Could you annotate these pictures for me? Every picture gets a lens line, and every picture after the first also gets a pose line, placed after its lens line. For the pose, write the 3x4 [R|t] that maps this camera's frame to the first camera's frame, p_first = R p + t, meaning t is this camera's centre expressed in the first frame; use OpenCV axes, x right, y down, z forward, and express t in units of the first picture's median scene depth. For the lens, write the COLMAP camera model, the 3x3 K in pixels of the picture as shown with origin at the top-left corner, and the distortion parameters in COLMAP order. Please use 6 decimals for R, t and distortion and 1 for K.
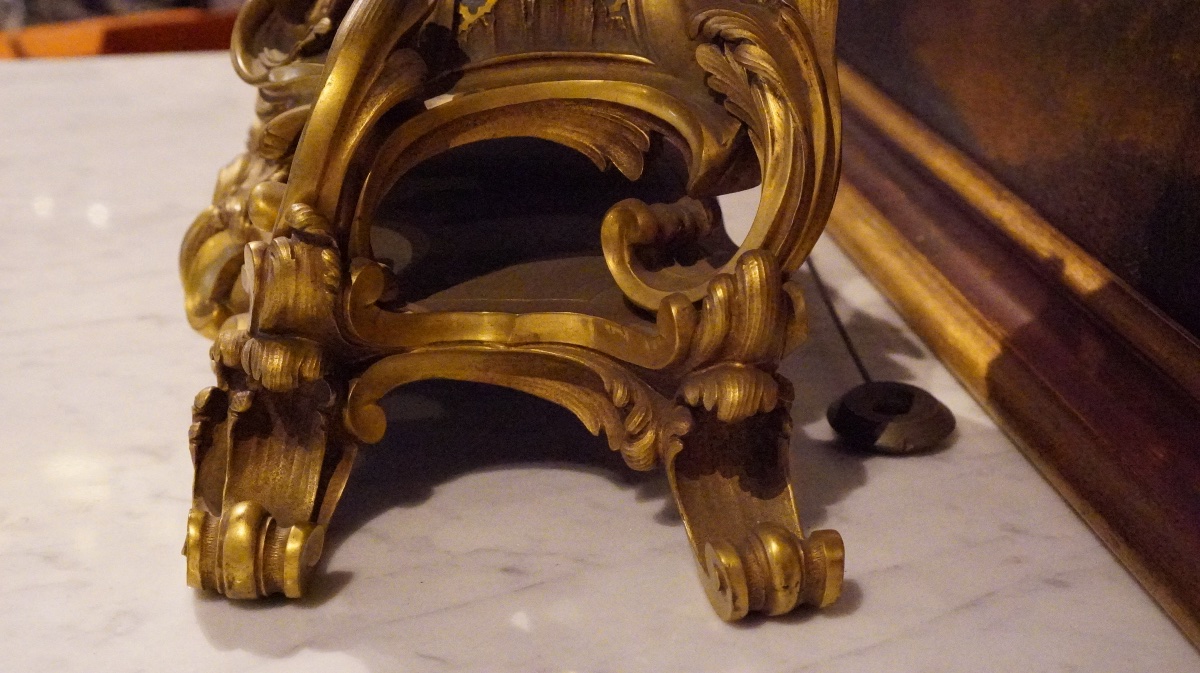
lens RADIAL K [[1783.0, 0, 598.5], [0, 1783.0, 371.7], [0, 0, 1]] dist [0.104134, -0.011405]
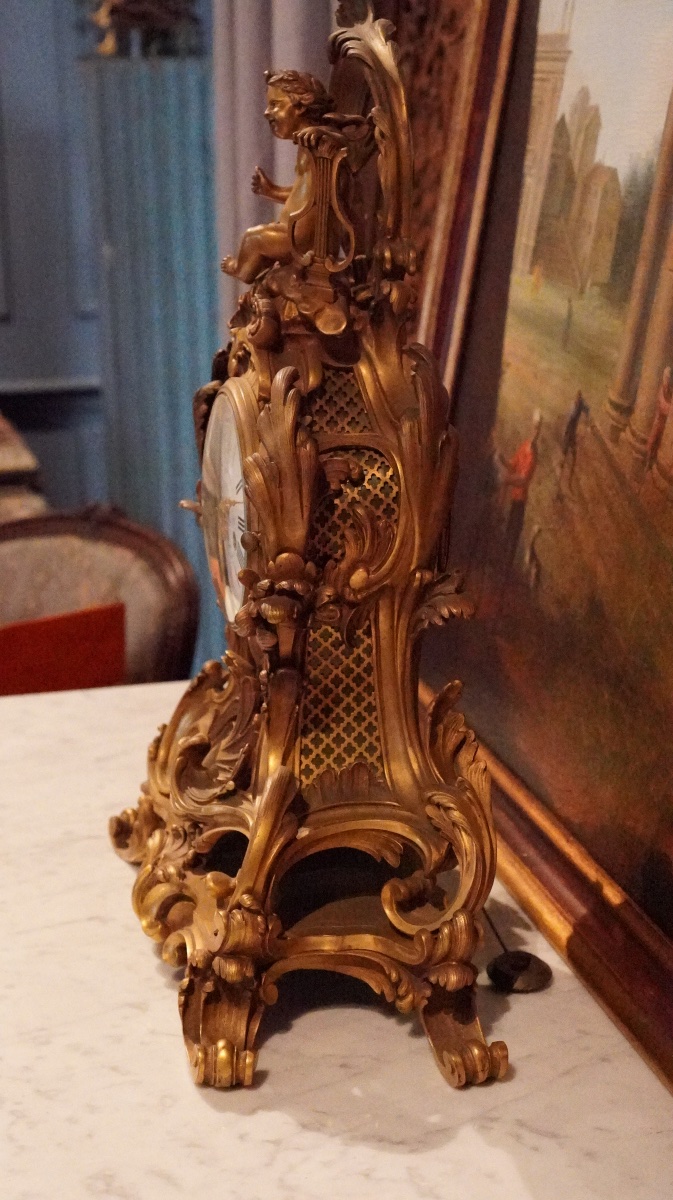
lens RADIAL K [[1840.7, 0, 336.5], [0, 1840.7, 600.0], [0, 0, 1]] dist [0.022485, -0.089698]
pose [[0.994170, -0.018379, 0.106244, -0.269858], [0.028900, 0.994732, -0.098353, -0.209719], [-0.103877, 0.100850, 0.989464, -1.125536]]
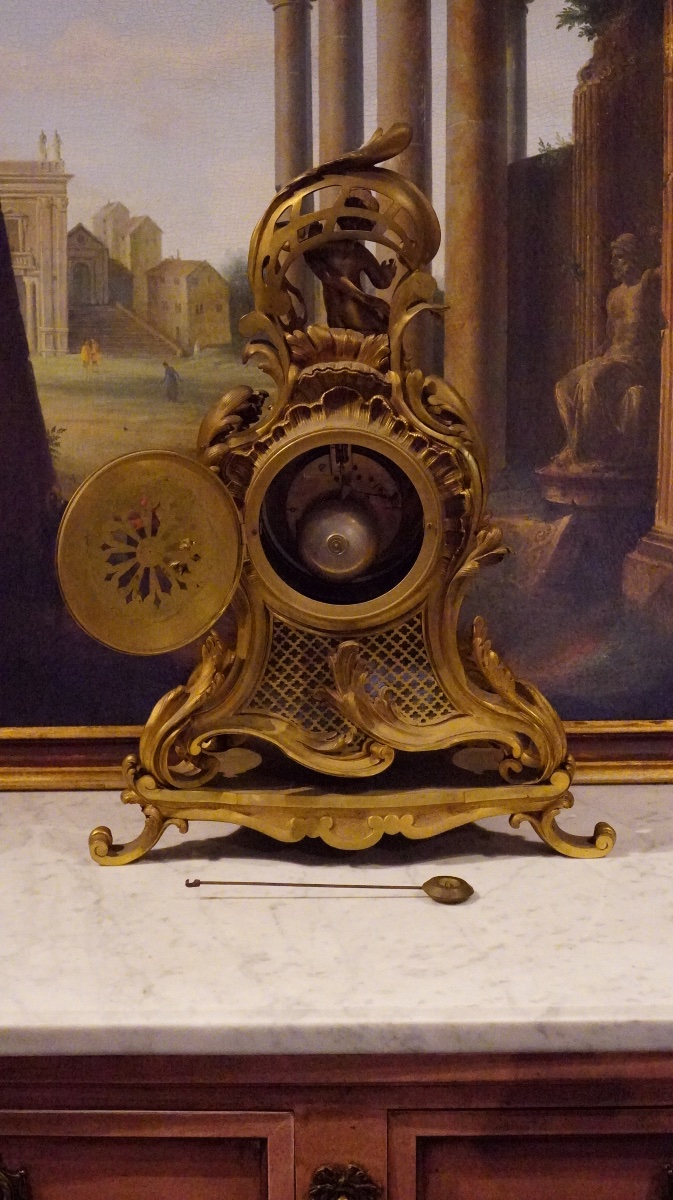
lens RADIAL K [[1840.7, 0, 336.5], [0, 1840.7, 600.0], [0, 0, 1]] dist [0.022485, -0.089698]
pose [[0.146973, -0.215362, 0.965411, -3.056979], [0.367134, 0.918168, 0.148932, -0.886431], [-0.918484, 0.332546, 0.214012, 0.546626]]
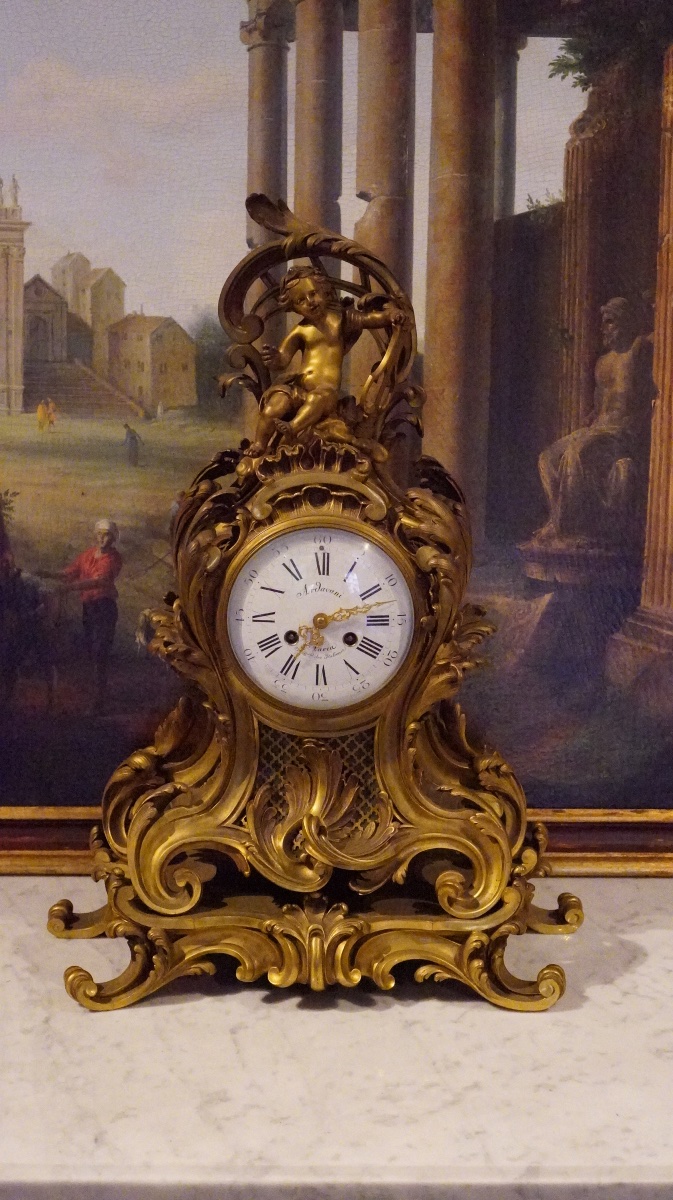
lens RADIAL K [[1840.7, 0, 336.5], [0, 1840.7, 600.0], [0, 0, 1]] dist [0.022485, -0.089698]
pose [[0.127636, -0.241626, 0.961939, -2.824787], [0.347508, 0.919286, 0.184803, -1.087770], [-0.928950, 0.310694, 0.201300, 0.530597]]
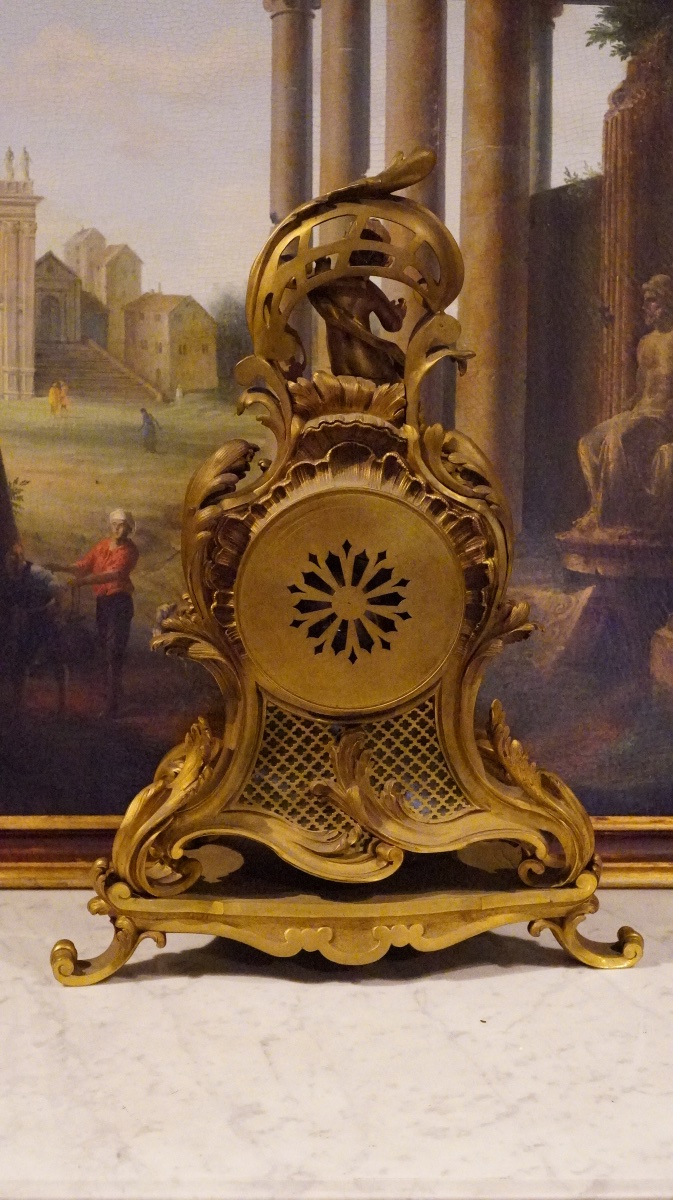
lens RADIAL K [[1834.4, 0, 336.5], [0, 1834.4, 600.0], [0, 0, 1]] dist [0.027386, -0.192532]
pose [[0.120535, -0.199030, 0.972553, -2.676400], [0.349283, 0.925554, 0.146123, -0.938790], [-0.929232, 0.322084, 0.181079, 0.681994]]
